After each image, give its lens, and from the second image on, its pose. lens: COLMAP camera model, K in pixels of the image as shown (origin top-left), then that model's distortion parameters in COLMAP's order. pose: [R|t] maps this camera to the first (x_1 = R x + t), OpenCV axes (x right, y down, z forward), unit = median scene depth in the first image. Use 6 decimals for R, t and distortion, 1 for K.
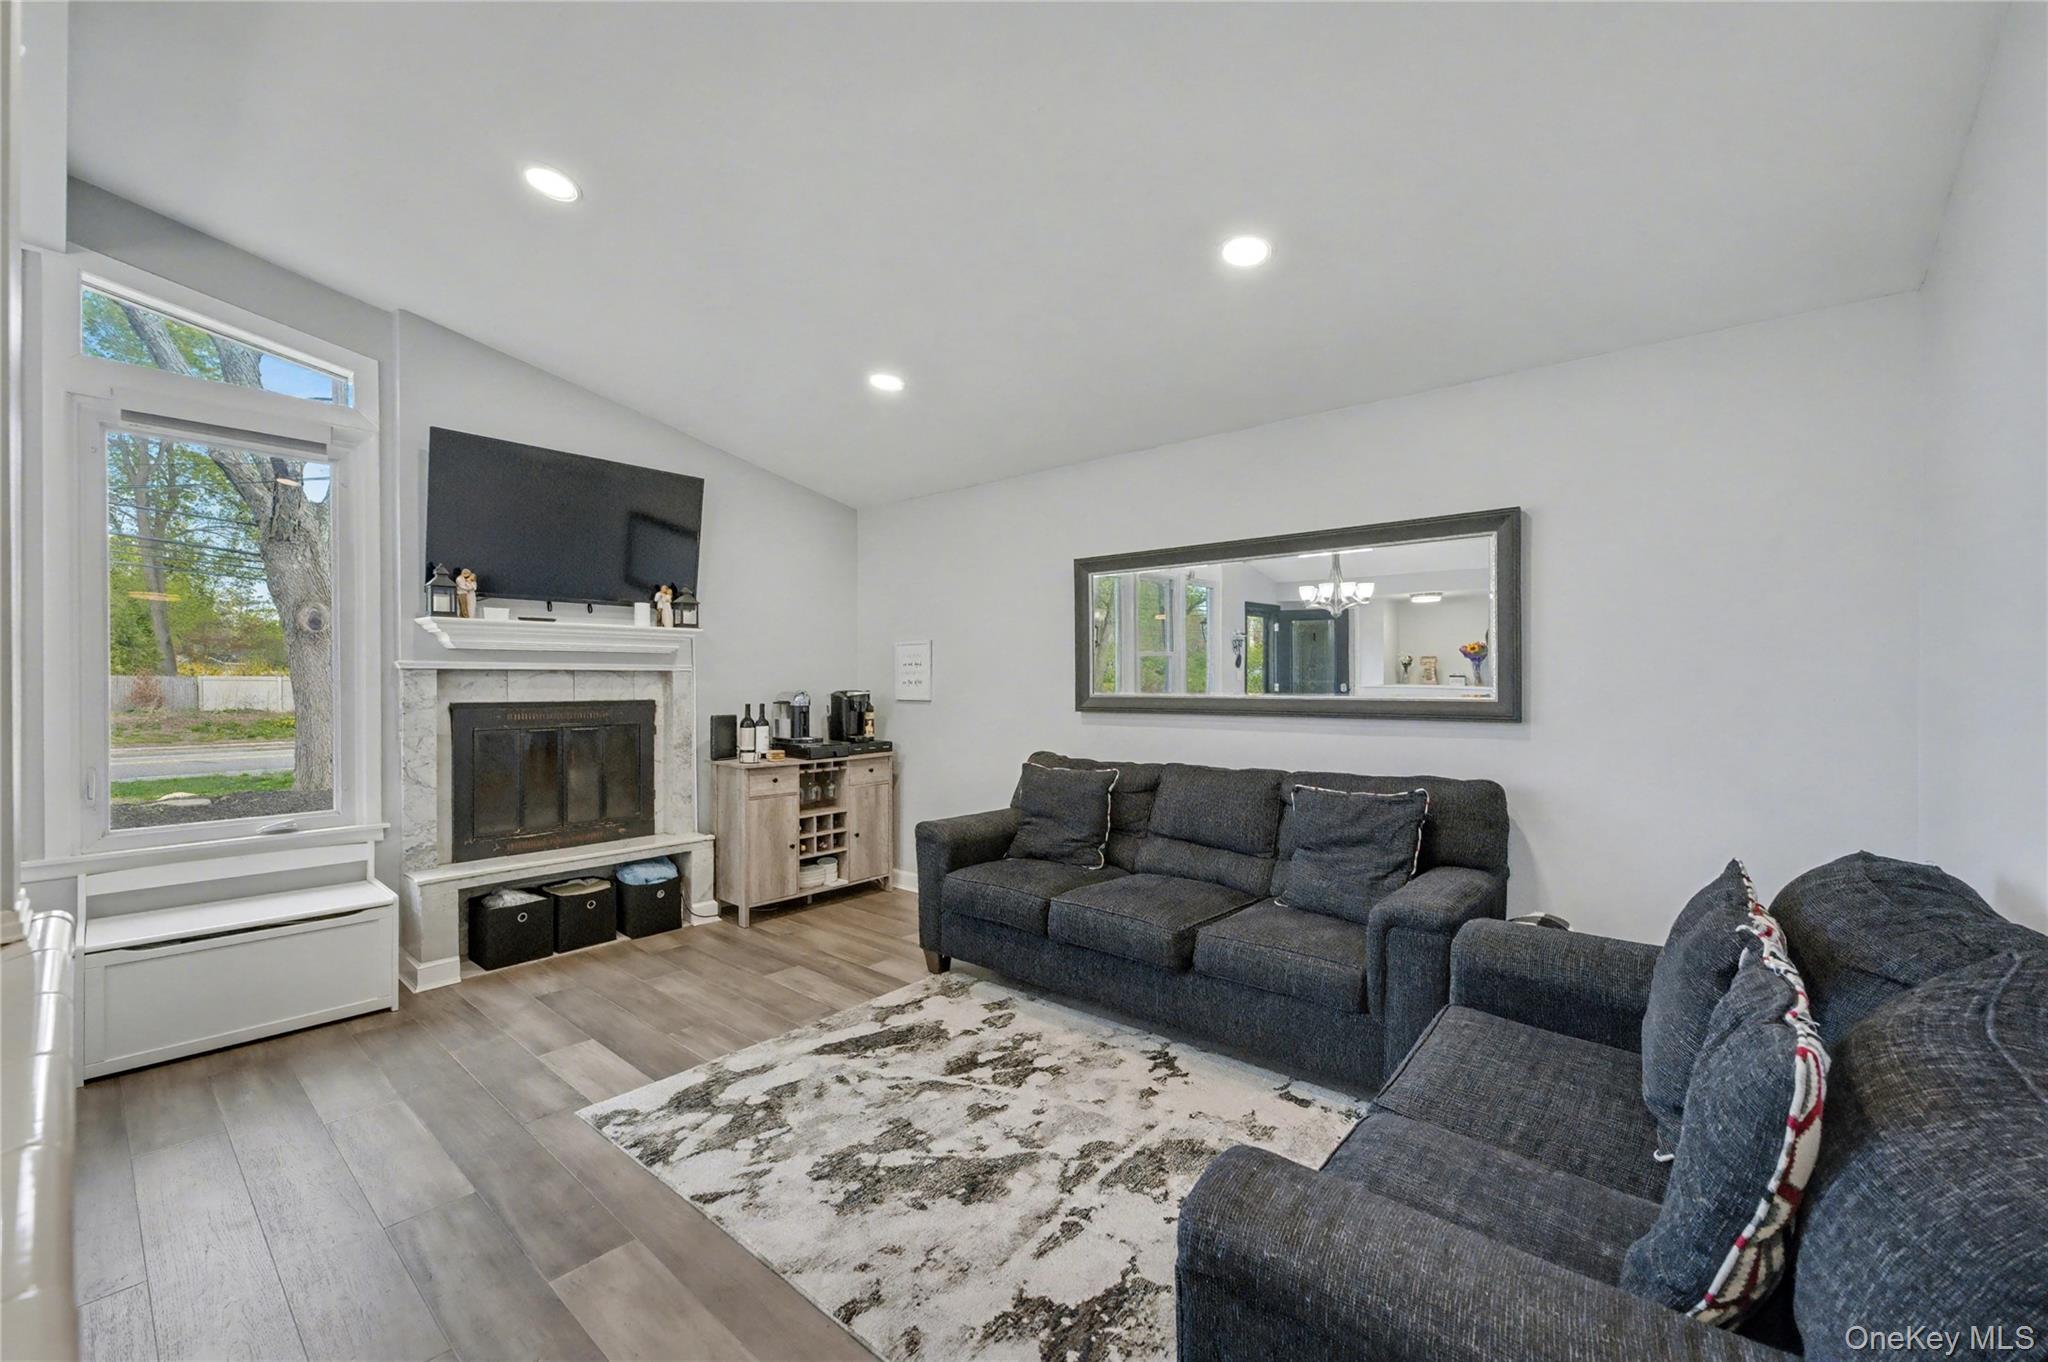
lens RADIAL K [[818.1, 0, 1024.0], [0, 818.1, 681.0], [0, 0, 1]] dist [-0.002122, 0.000143]
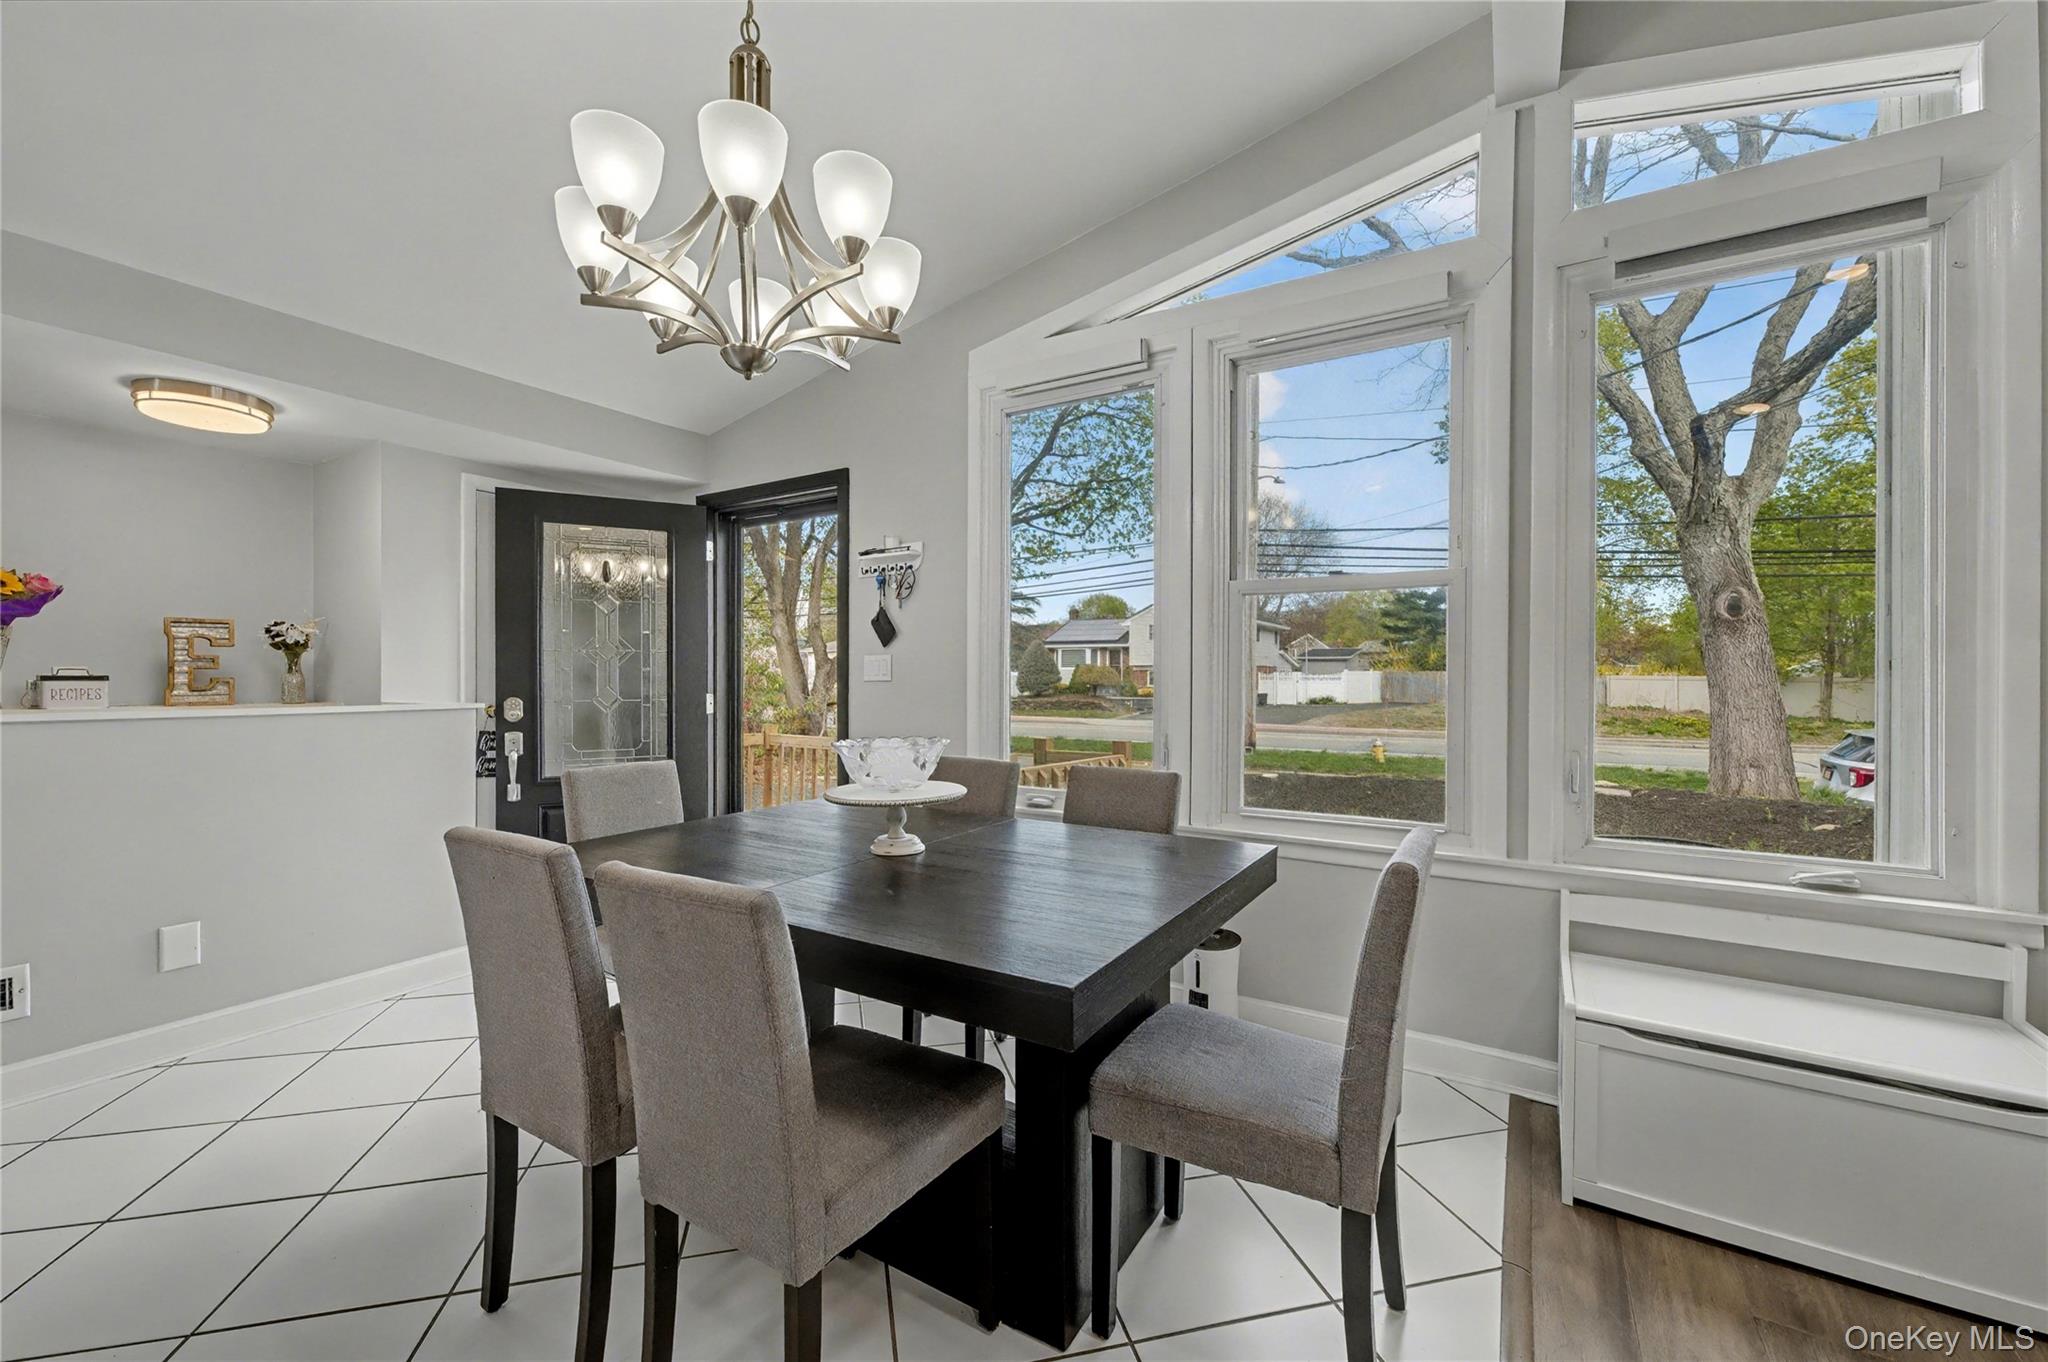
lens RADIAL K [[811.3, 0, 1023.2], [0, 811.3, 685.6], [0, 0, 1]] dist [-0.002311, -0.000048]
pose [[0.160042, 0.008074, -0.987077, -0.476488], [-0.005206, 0.999960, 0.007336, 0.039542], [0.987096, 0.003965, 0.160077, 0.364867]]
